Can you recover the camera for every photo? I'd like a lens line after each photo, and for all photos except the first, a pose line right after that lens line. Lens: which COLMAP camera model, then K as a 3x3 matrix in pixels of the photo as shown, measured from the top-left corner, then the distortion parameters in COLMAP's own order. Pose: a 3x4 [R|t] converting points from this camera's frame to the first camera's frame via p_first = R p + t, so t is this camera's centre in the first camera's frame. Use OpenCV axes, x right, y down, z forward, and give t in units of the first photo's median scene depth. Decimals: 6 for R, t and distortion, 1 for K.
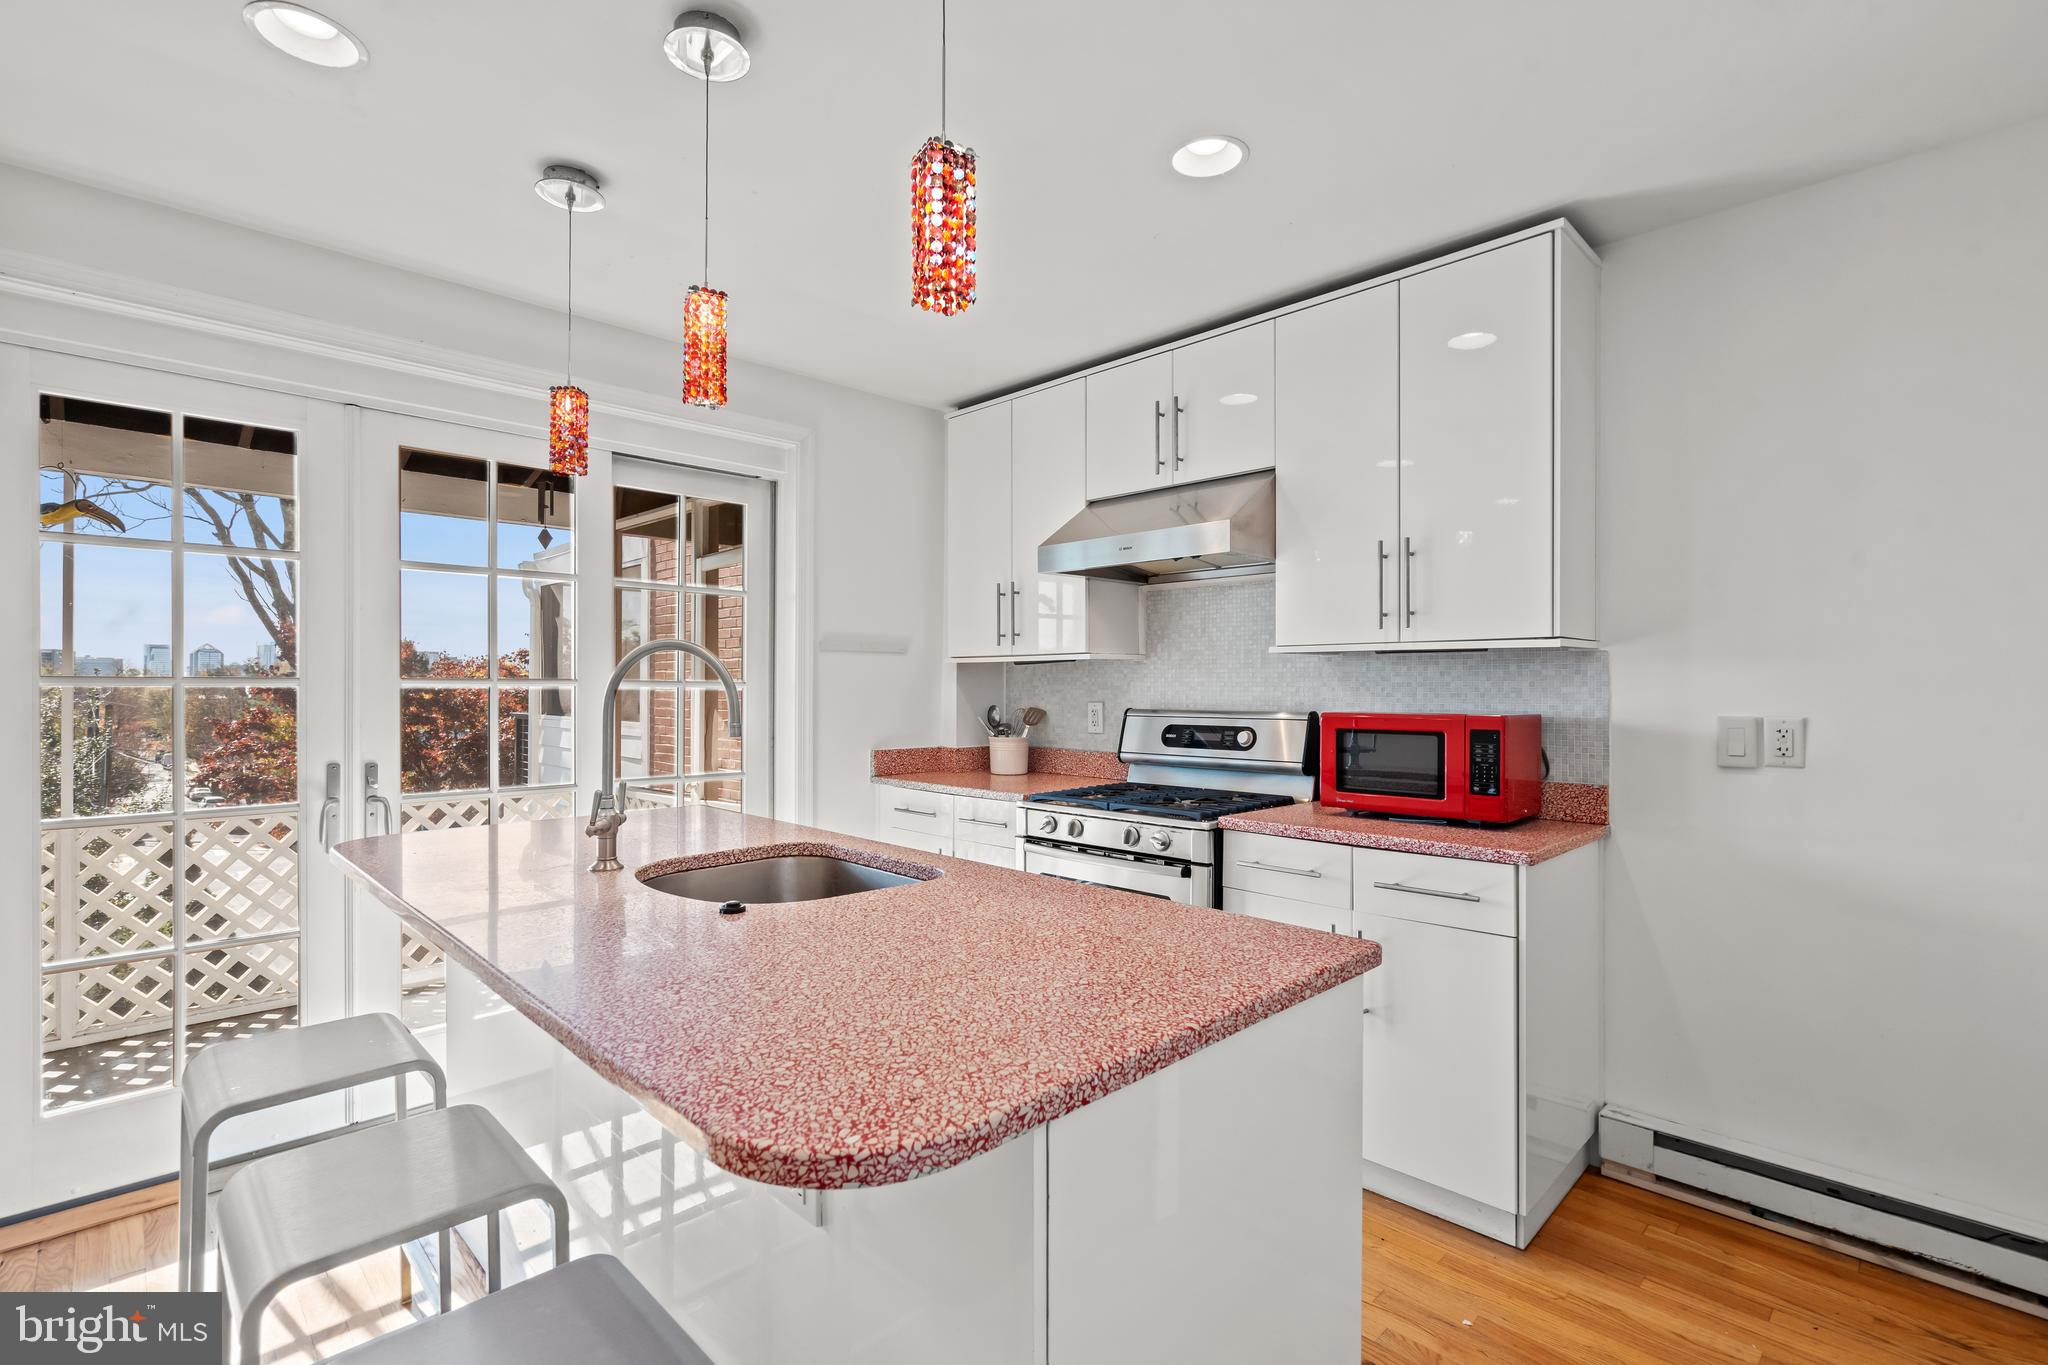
lens RADIAL K [[945.1, 0, 1034.6], [0, 945.1, 681.8], [0, 0, 1]] dist [0.001158, 0.000235]
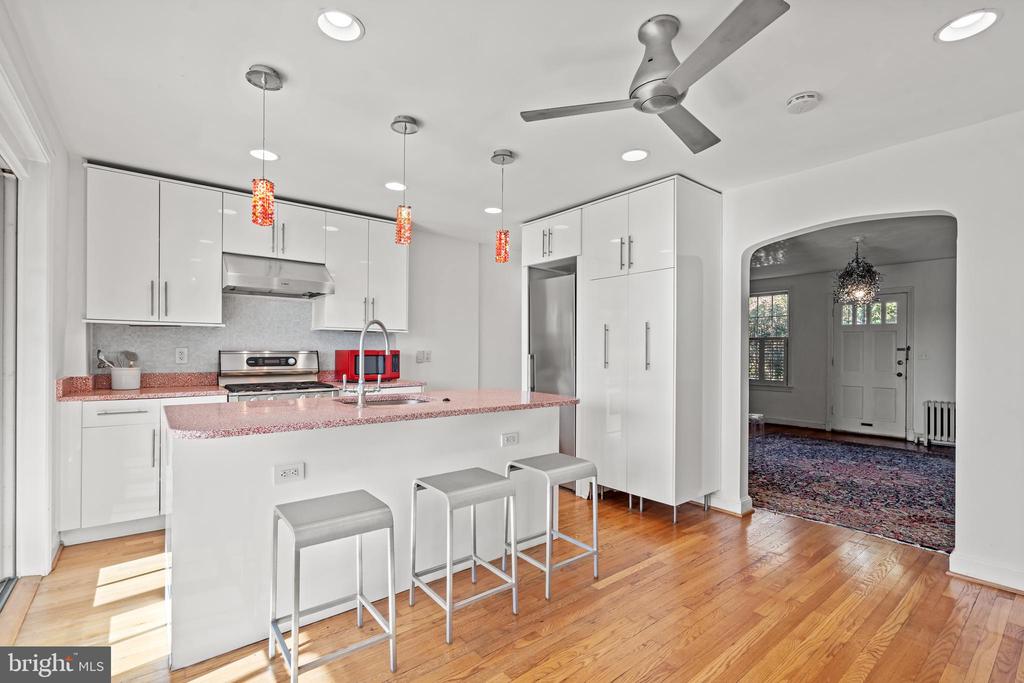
lens RADIAL K [[470.4, 0, 508.4], [0, 470.4, 351.7], [0, 0, 1]] dist [-0.000134, -0.000036]
pose [[0.128690, -0.001568, 0.991684, -1.082468], [-0.011770, 0.999926, 0.003108, 0.025178], [-0.991615, -0.012072, 0.128662, 0.271503]]
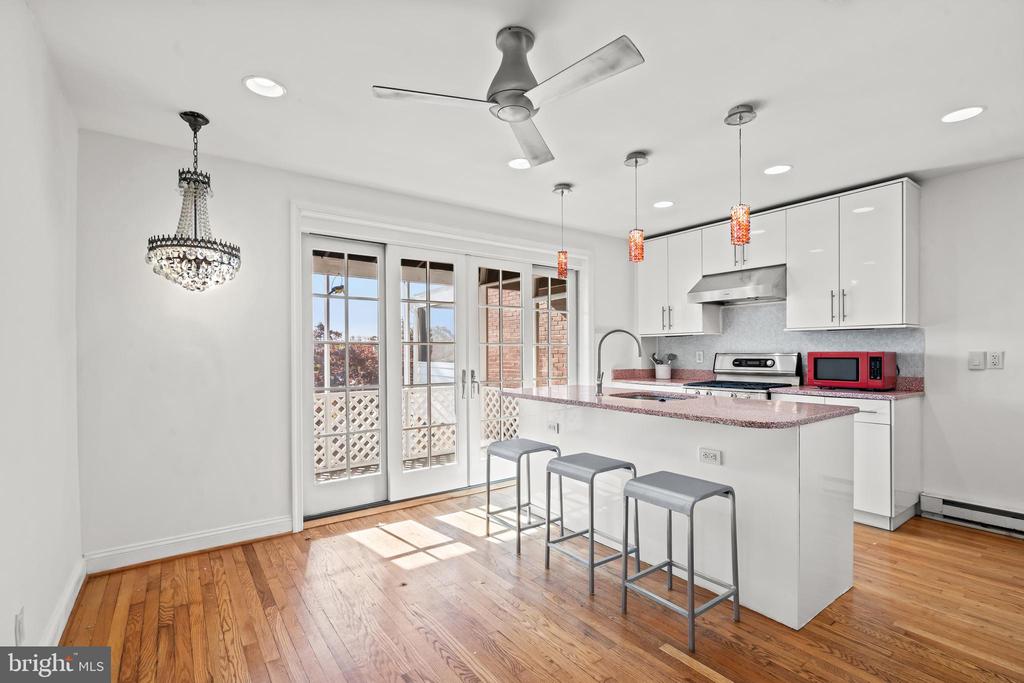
lens RADIAL K [[470.4, 0, 508.4], [0, 470.4, 351.7], [0, 0, 1]] dist [-0.000134, -0.000036]
pose [[0.986321, -0.004217, -0.164783, -0.322598], [0.005017, 0.999978, 0.004437, 0.019899], [0.164761, -0.005203, 0.986320, -0.491814]]
